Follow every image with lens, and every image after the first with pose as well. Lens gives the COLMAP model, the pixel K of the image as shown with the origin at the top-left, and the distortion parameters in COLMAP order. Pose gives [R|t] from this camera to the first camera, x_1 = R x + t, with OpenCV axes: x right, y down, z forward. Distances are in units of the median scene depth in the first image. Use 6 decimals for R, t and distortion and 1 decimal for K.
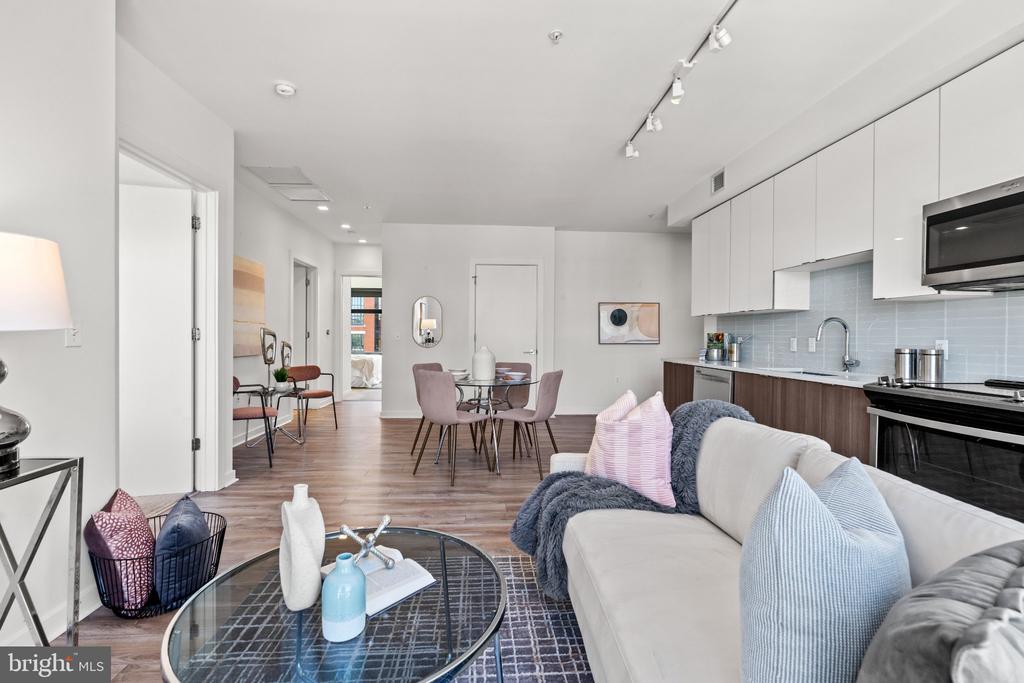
lens RADIAL K [[449.6, 0, 507.3], [0, 449.6, 339.1], [0, 0, 1]] dist [-0.002634, -0.000583]
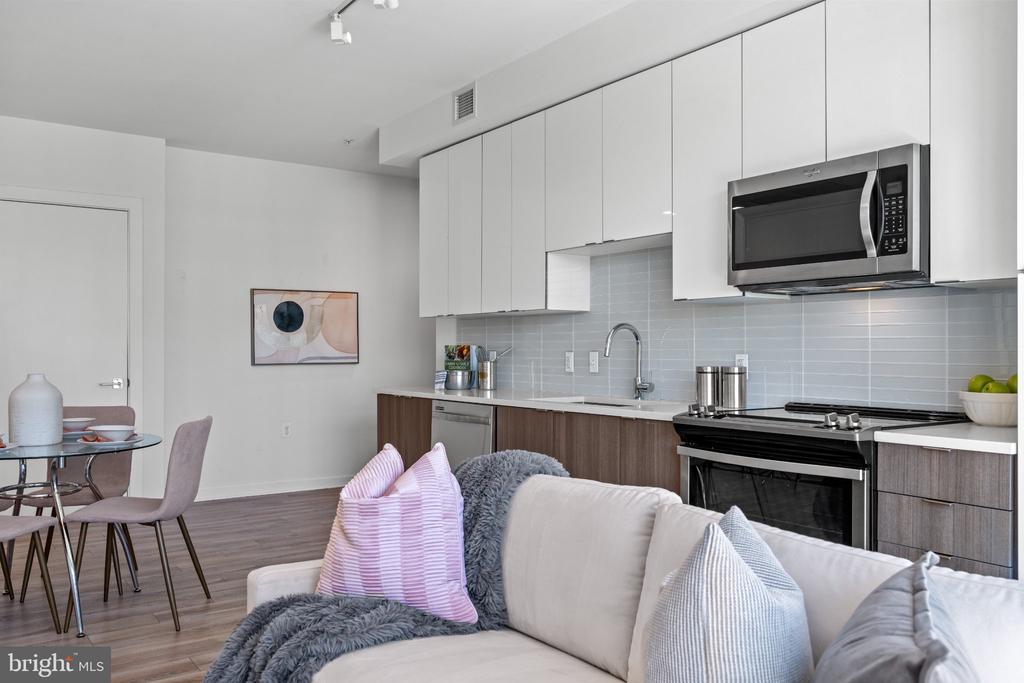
lens RADIAL K [[826.9, 0, 509.2], [0, 826.9, 345.5], [0, 0, 1]] dist [-0.003359, -0.005624]
pose [[0.853697, -0.003691, 0.520756, -0.122694], [0.009001, 0.999930, -0.007669, -0.005802], [-0.520691, 0.011235, 0.853671, -0.018607]]
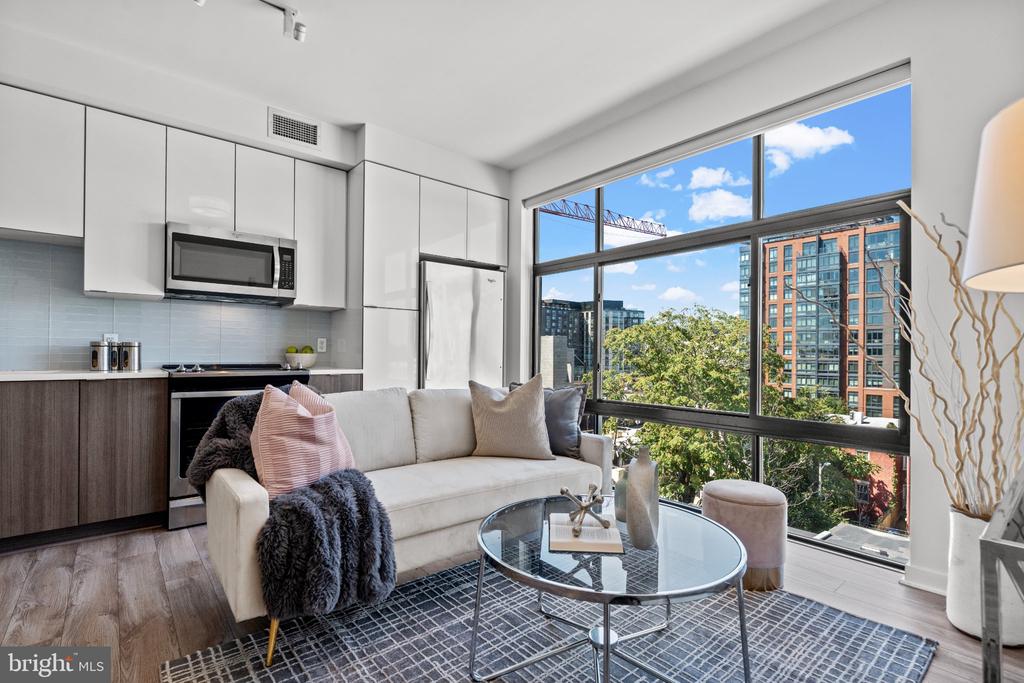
lens RADIAL K [[477.8, 0, 509.3], [0, 477.8, 351.9], [0, 0, 1]] dist [-0.007842, 0.001672]
pose [[-0.591180, -0.009376, 0.806485, -0.541860], [-0.007473, 0.999953, 0.006148, 0.030454], [-0.806505, -0.002392, -0.591222, 0.869271]]
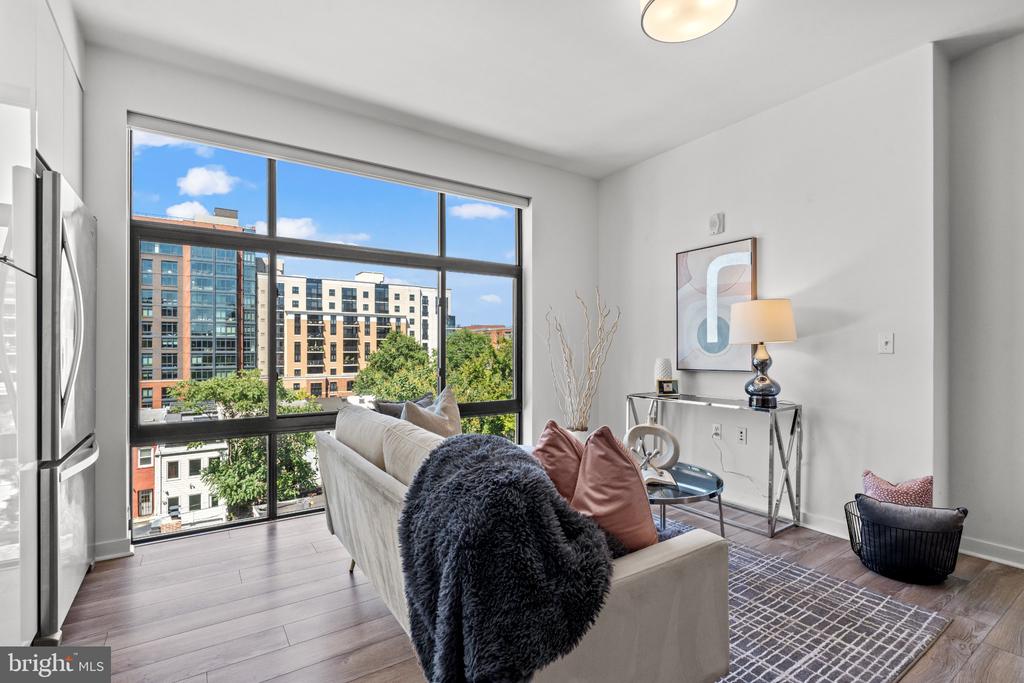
lens RADIAL K [[477.8, 0, 508.8], [0, 477.8, 349.8], [0, 0, 1]] dist [-0.007842, 0.001672]
pose [[-0.864309, -0.008444, -0.502890, 0.526116], [-0.011372, 0.999932, 0.002755, 0.006954], [0.502833, 0.008100, -0.864346, 1.111872]]
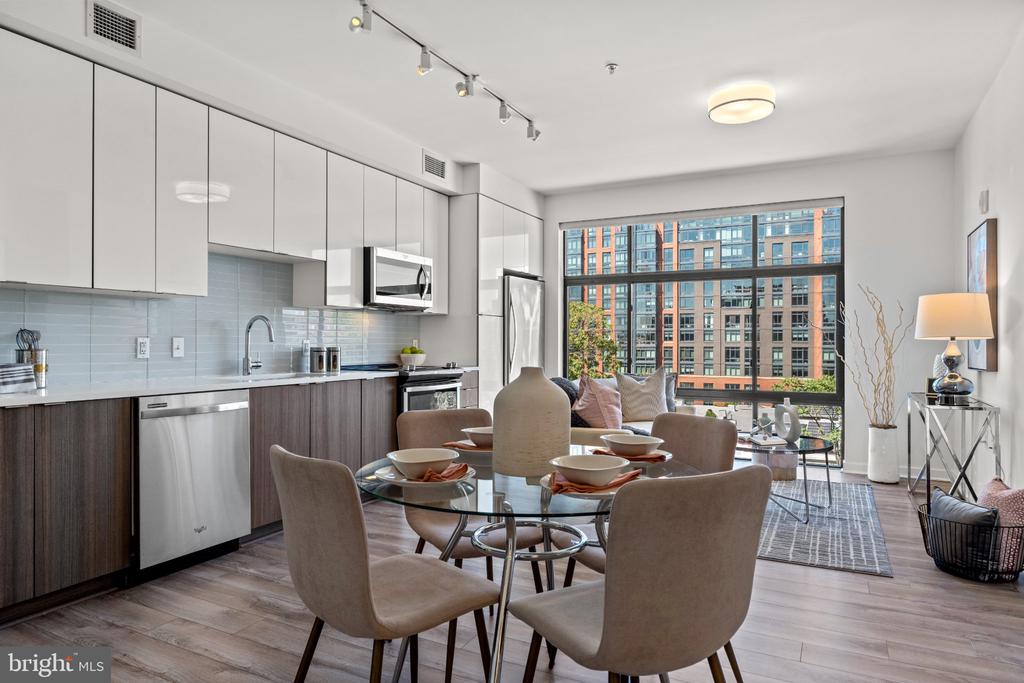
lens RADIAL K [[626.6, 0, 512.1], [0, 626.6, 336.8], [0, 0, 1]] dist [-0.002147, -0.002734]
pose [[-0.855859, -0.006333, 0.517170, -0.420273], [-0.005964, 0.999979, 0.002376, -0.013682], [-0.517174, -0.001051, -0.855879, 2.130010]]
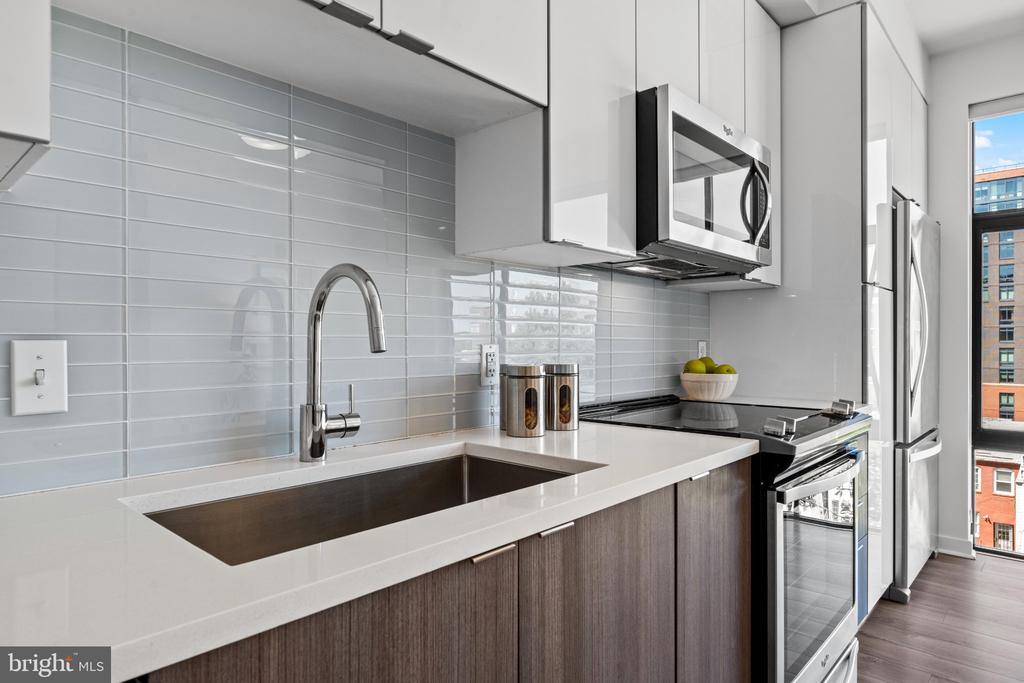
lens RADIAL K [[608.6, 0, 508.7], [0, 608.6, 343.1], [0, 0, 1]] dist [-0.006475, 0.002347]
pose [[-0.688746, -0.008683, 0.724950, 0.465980], [-0.000080, 0.999929, 0.011901, -0.006916], [-0.725002, 0.008139, -0.688698, 1.383442]]
